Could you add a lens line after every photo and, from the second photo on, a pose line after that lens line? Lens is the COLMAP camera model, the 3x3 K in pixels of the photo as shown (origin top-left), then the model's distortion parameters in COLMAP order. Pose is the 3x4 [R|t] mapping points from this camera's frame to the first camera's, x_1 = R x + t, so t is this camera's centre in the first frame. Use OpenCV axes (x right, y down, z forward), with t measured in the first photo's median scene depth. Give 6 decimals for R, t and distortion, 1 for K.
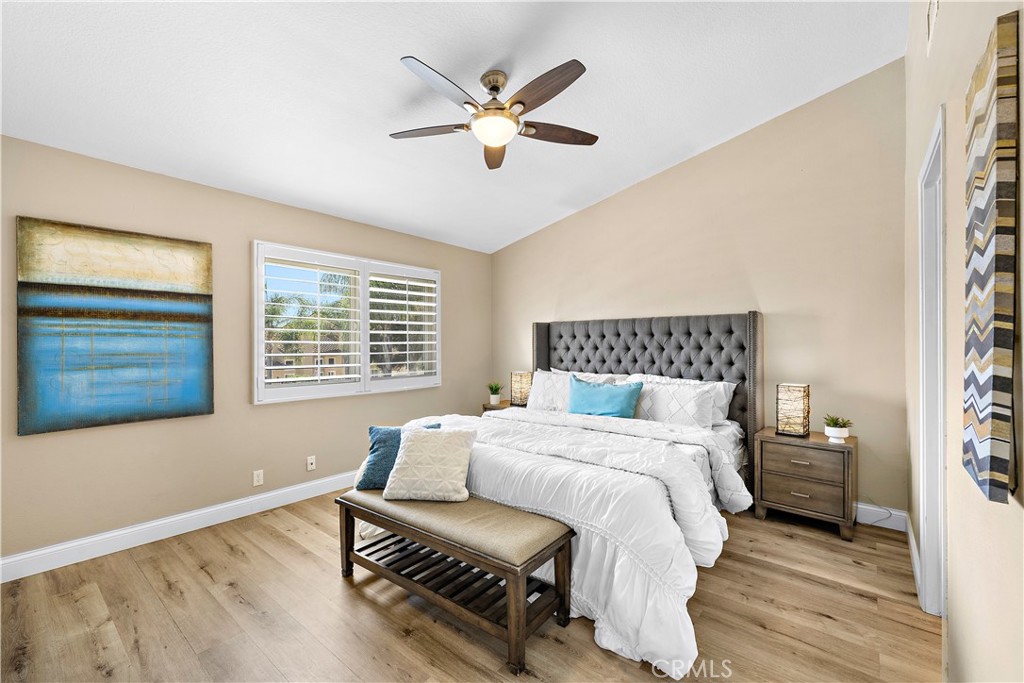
lens RADIAL K [[431.3, 0, 514.6], [0, 431.3, 344.6], [0, 0, 1]] dist [0.001423, -0.000384]
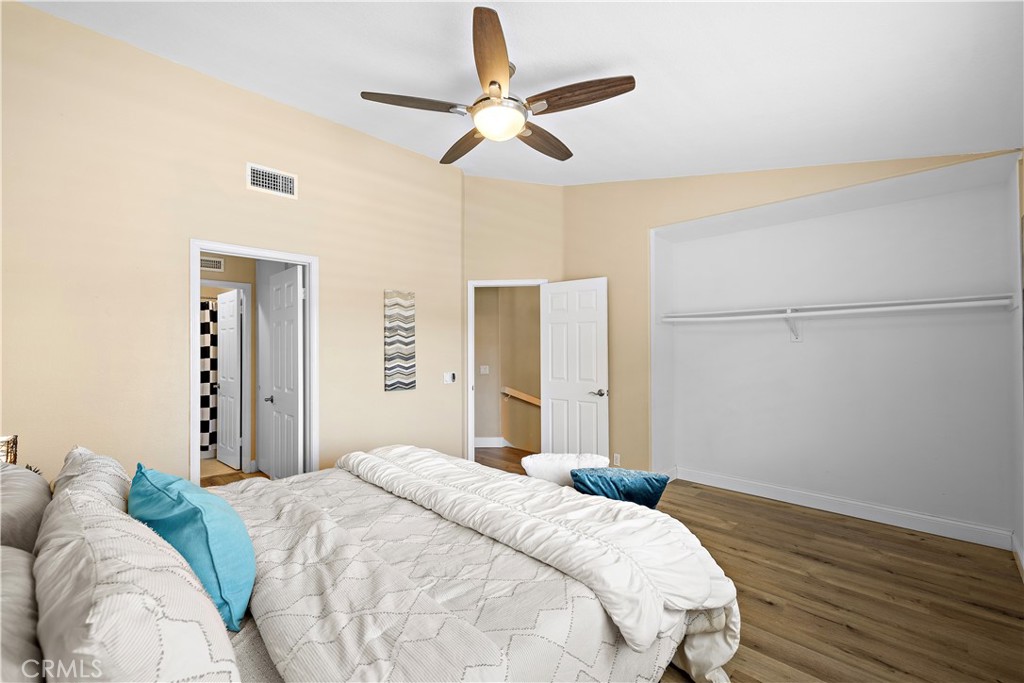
lens RADIAL K [[431.3, 0, 514.6], [0, 431.3, 344.6], [0, 0, 1]] dist [0.001423, -0.000384]
pose [[-0.995599, 0.002498, 0.093688, -0.144622], [0.002236, 0.999993, -0.002896, -0.027609], [-0.093694, -0.002674, -0.995597, 1.727055]]
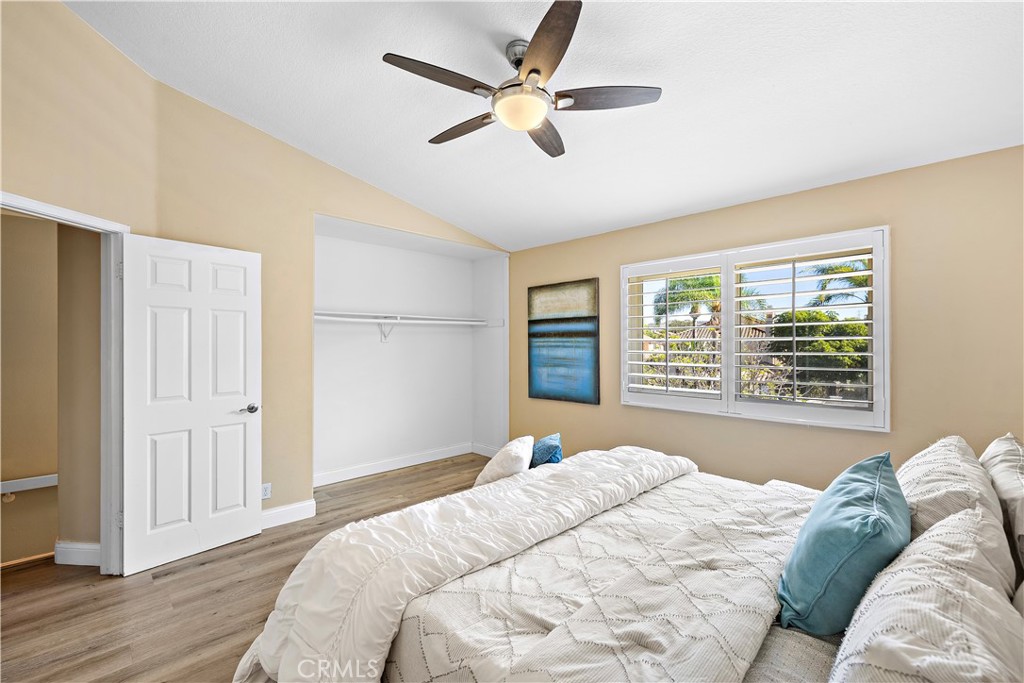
lens RADIAL K [[435.5, 0, 512.0], [0, 435.5, 341.5], [0, 0, 1]] dist [0.000516, -0.000064]
pose [[-0.107449, -0.009149, -0.994169, 0.749670], [-0.001505, 0.999958, -0.009040, -0.026313], [0.994209, 0.000525, -0.107458, 0.985880]]
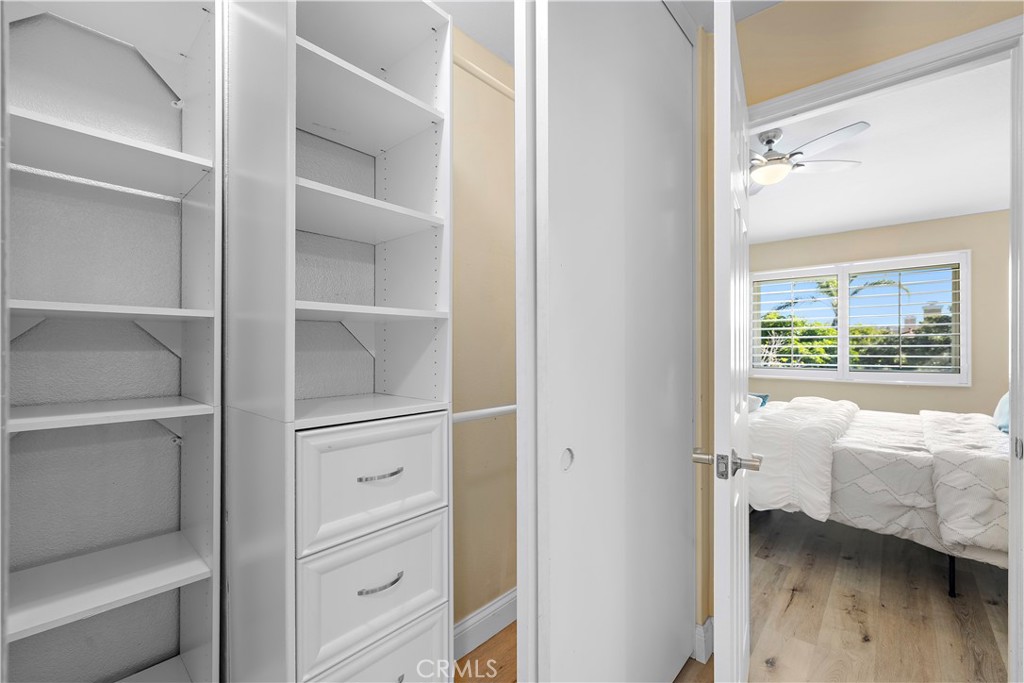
lens RADIAL K [[431.3, 0, 514.6], [0, 431.3, 344.6], [0, 0, 1]] dist [0.001423, -0.000384]
pose [[-0.050176, -0.009722, -0.998693, 1.218062], [-0.004397, 0.999945, -0.009513, 0.045206], [0.998731, 0.003914, -0.050216, 0.261377]]
